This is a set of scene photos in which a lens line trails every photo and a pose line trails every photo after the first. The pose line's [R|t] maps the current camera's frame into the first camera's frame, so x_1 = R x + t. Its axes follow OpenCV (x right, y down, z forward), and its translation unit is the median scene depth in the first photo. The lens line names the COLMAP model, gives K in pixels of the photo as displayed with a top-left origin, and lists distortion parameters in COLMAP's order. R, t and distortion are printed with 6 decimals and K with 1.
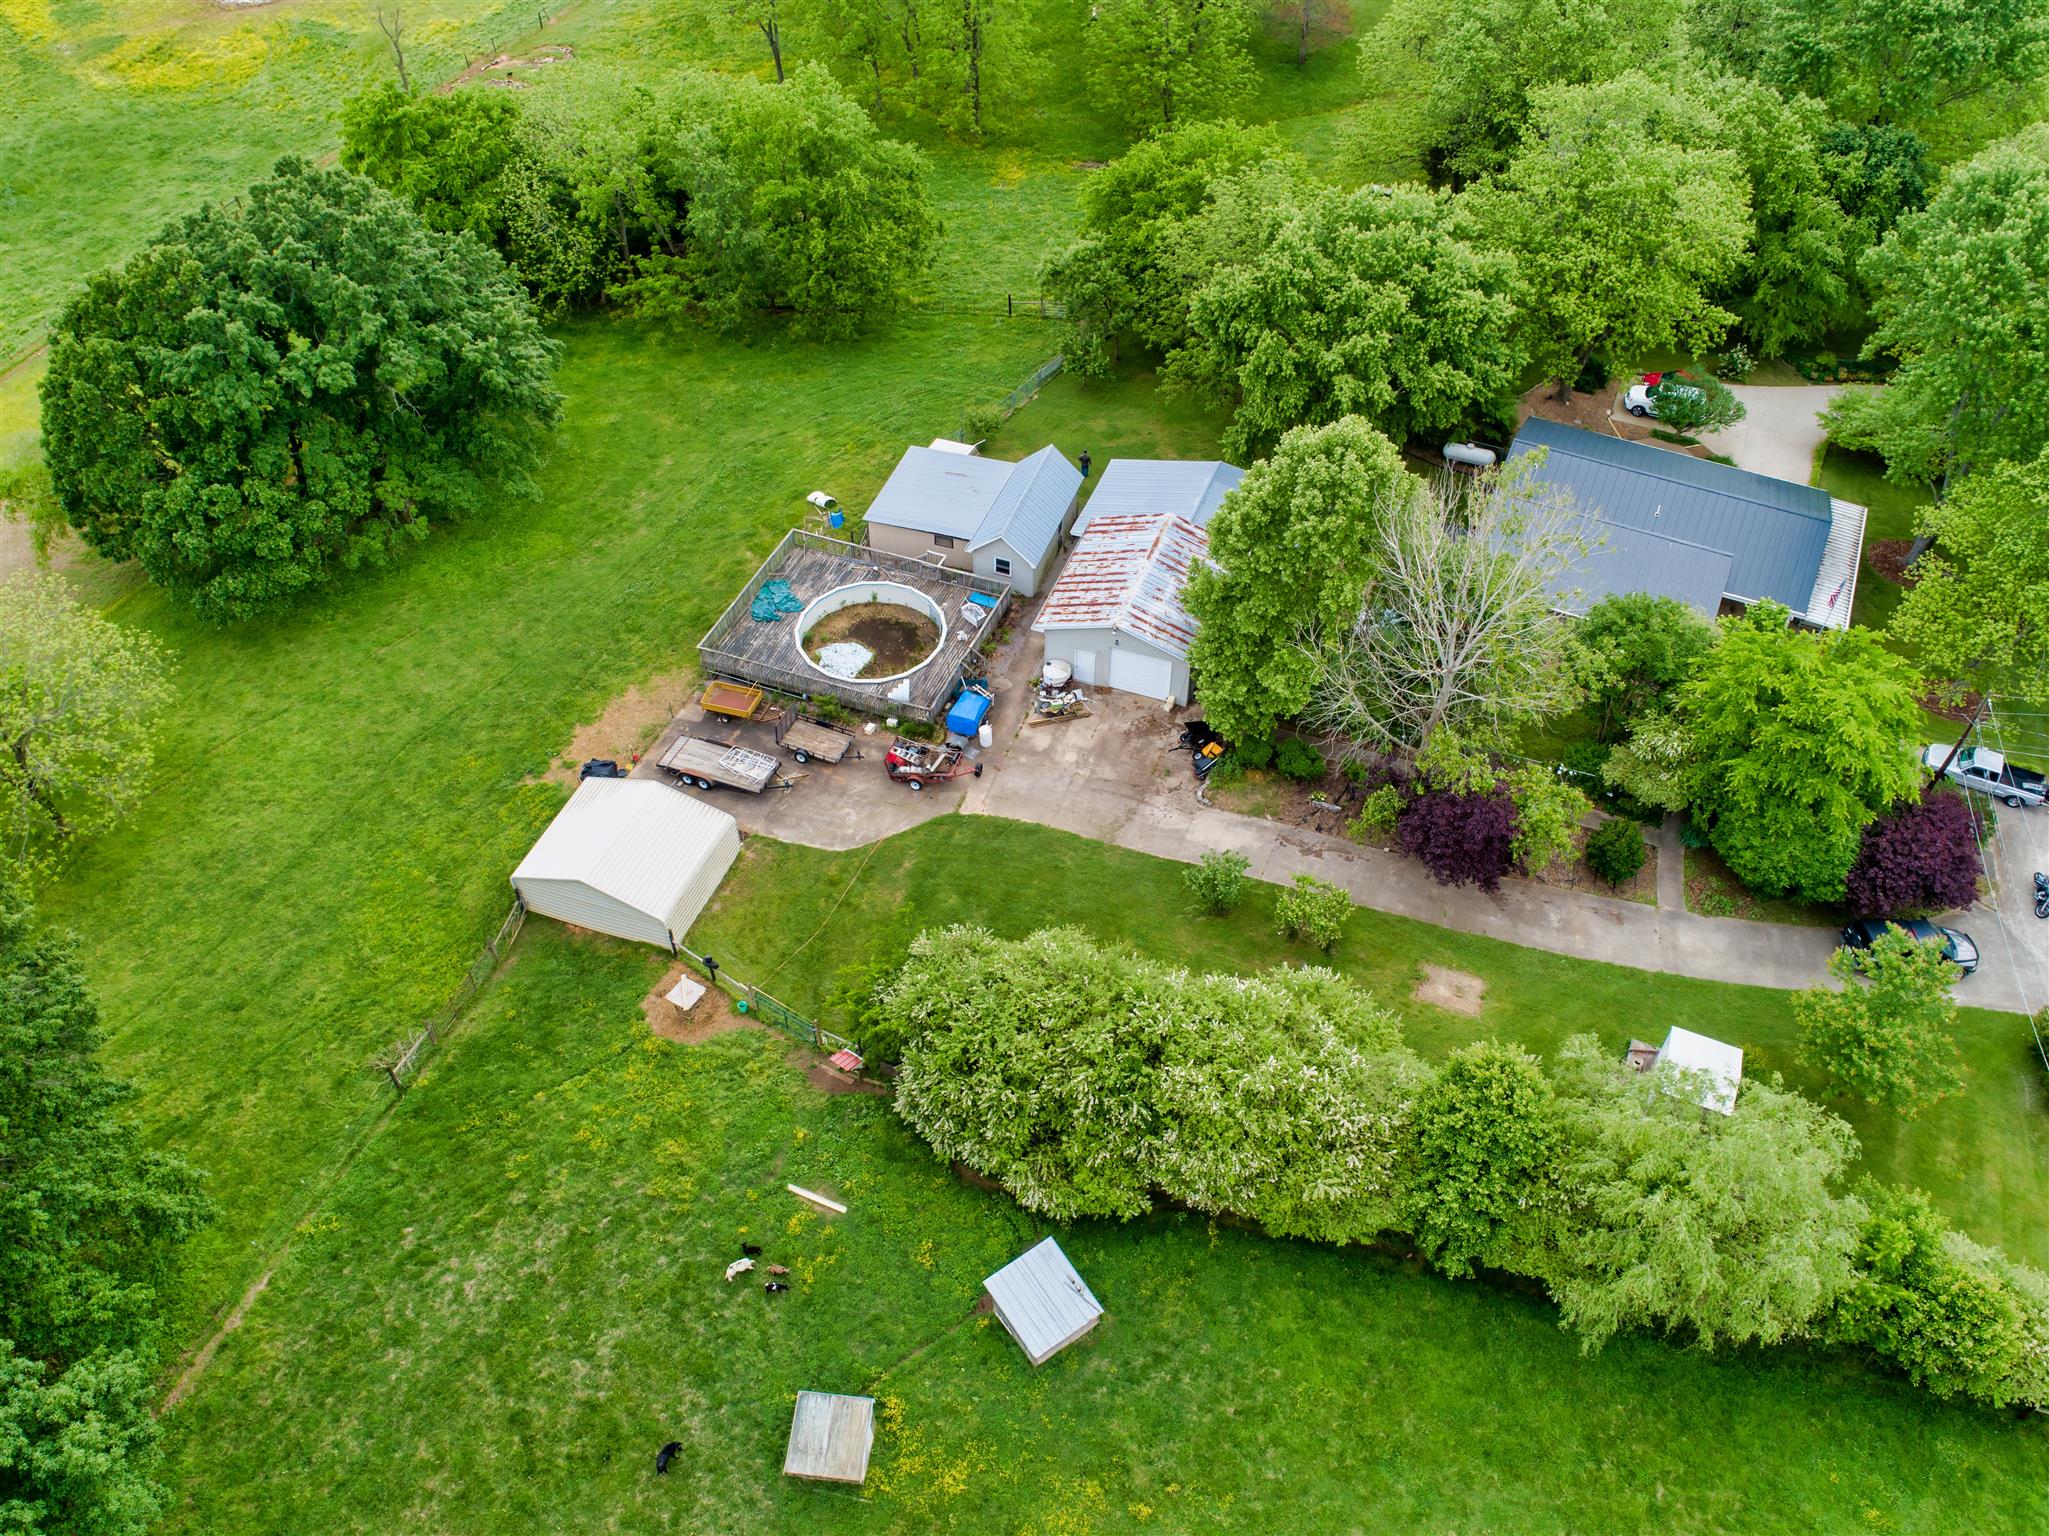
lens RADIAL K [[1560.0, 0, 1030.3], [0, 1560.0, 771.1], [0, 0, 1]] dist [-0.016750, 0.003155]
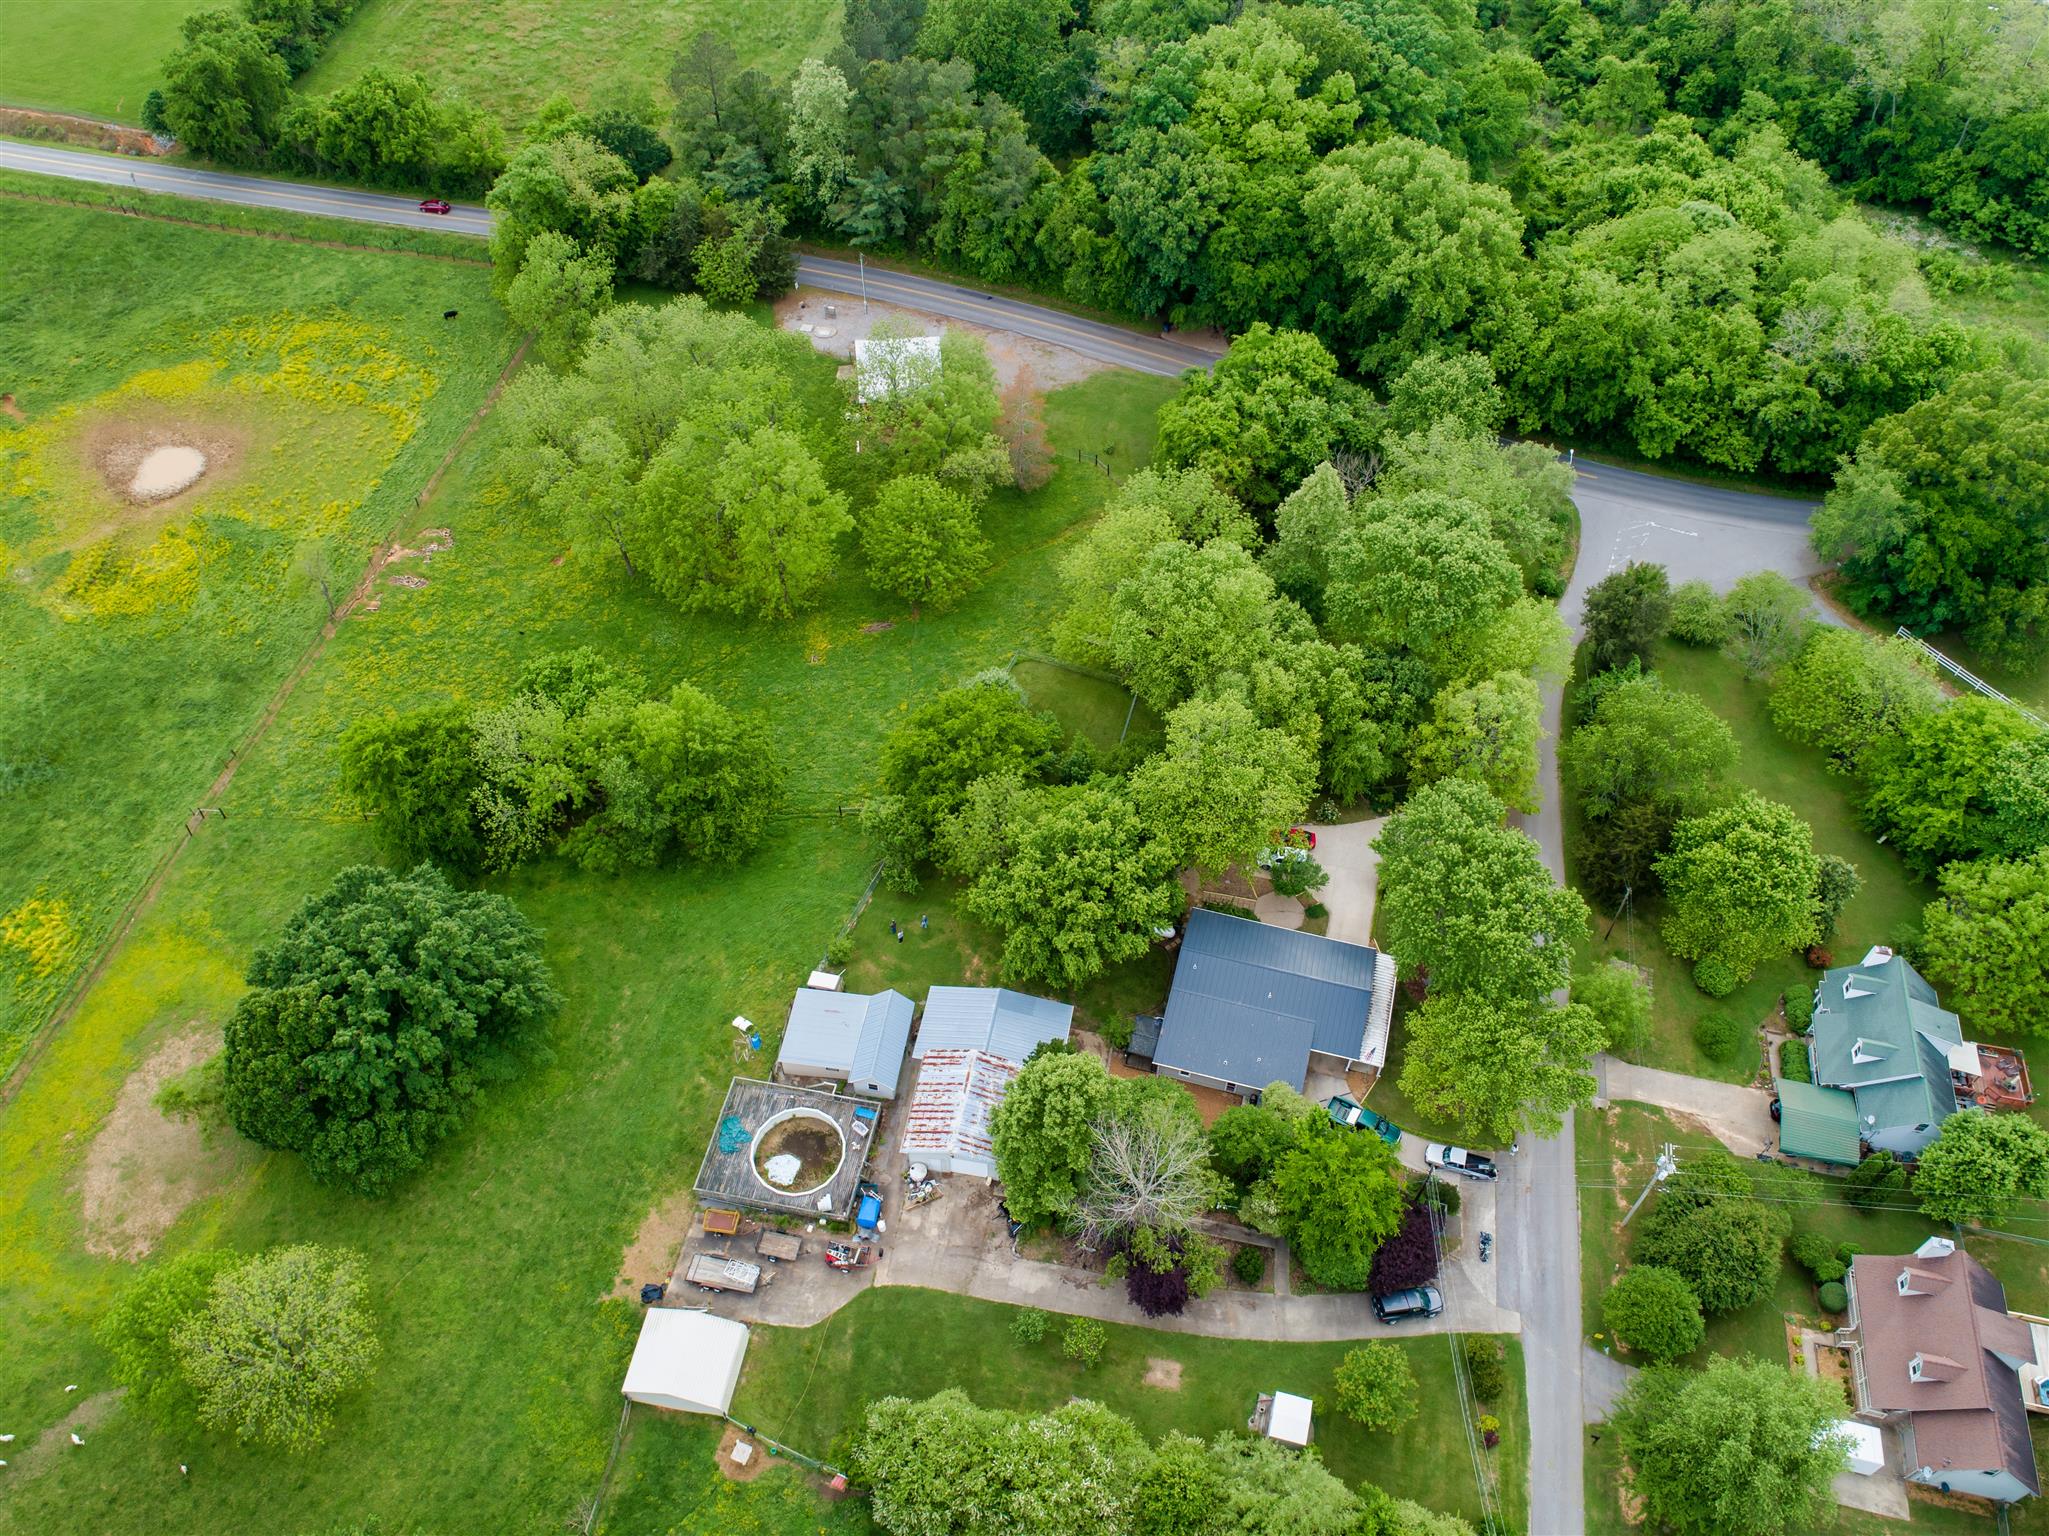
lens RADIAL K [[1560.0, 0, 1030.3], [0, 1560.0, 771.1], [0, 0, 1]] dist [-0.016750, 0.003155]
pose [[0.985082, -0.131795, 0.110648, 0.007437], [0.124066, 0.989505, 0.074075, -0.602431], [-0.119250, -0.059243, 0.991095, -0.627184]]
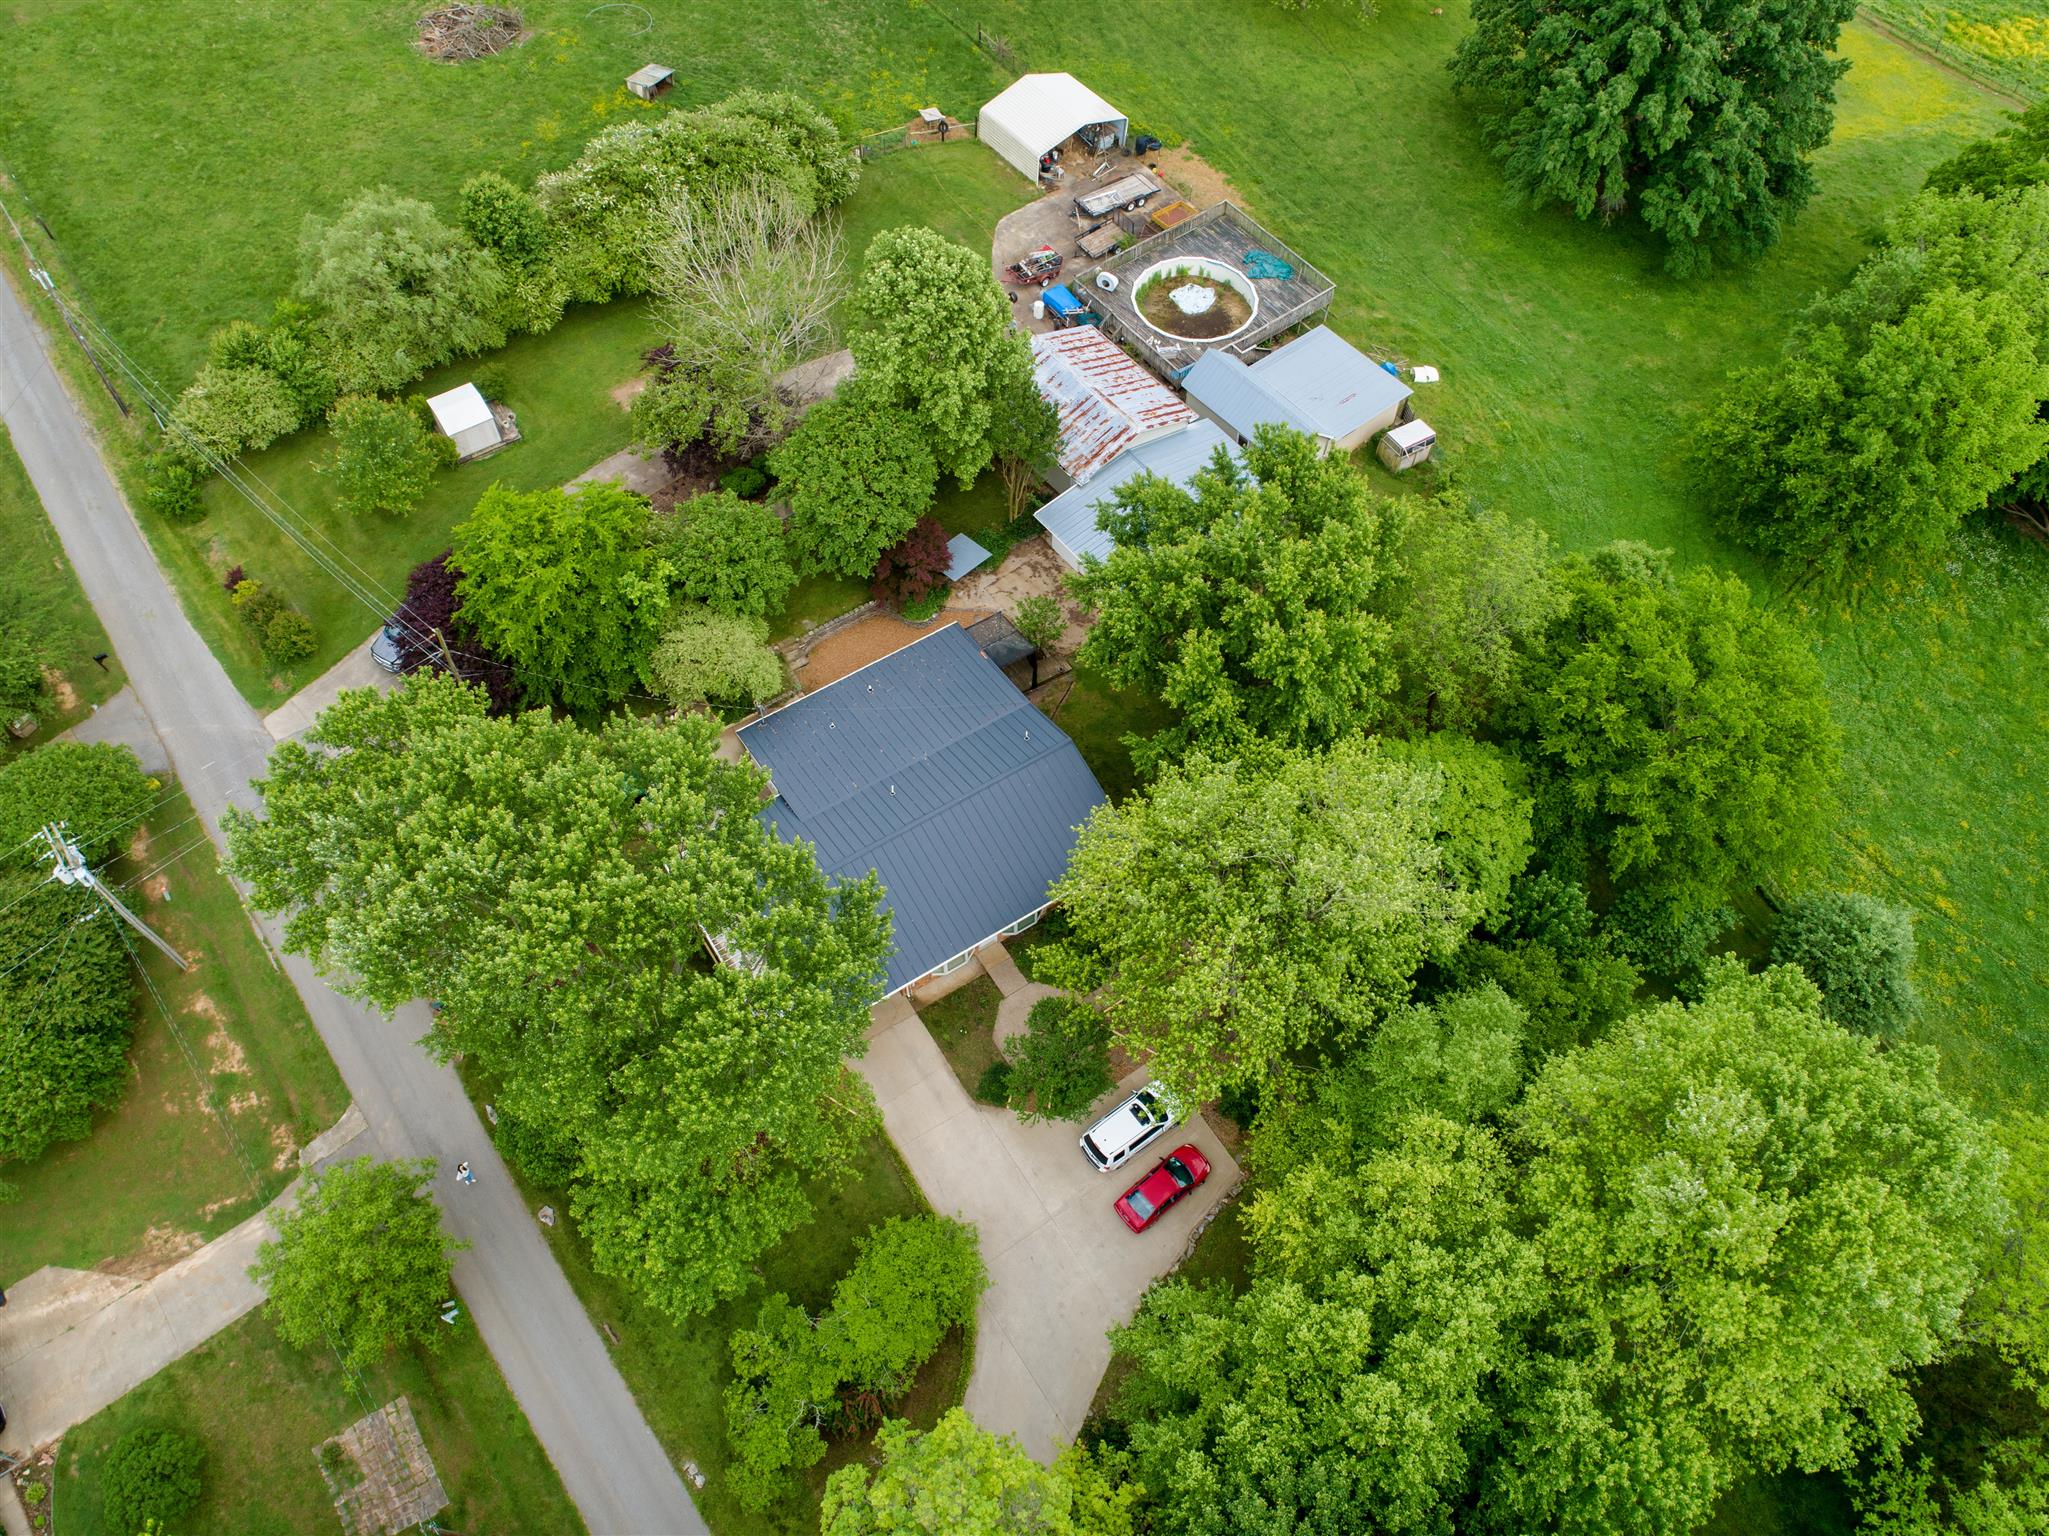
lens RADIAL K [[1544.7, 0, 1024.5], [0, 1544.7, 768.0], [0, 0, 1]] dist [-0.014582, 0.001060]
pose [[-0.526168, 0.706348, -0.473519, 0.838803], [-0.625283, 0.056029, 0.778384, -0.975161], [0.576341, 0.705644, 0.412186, 0.736525]]
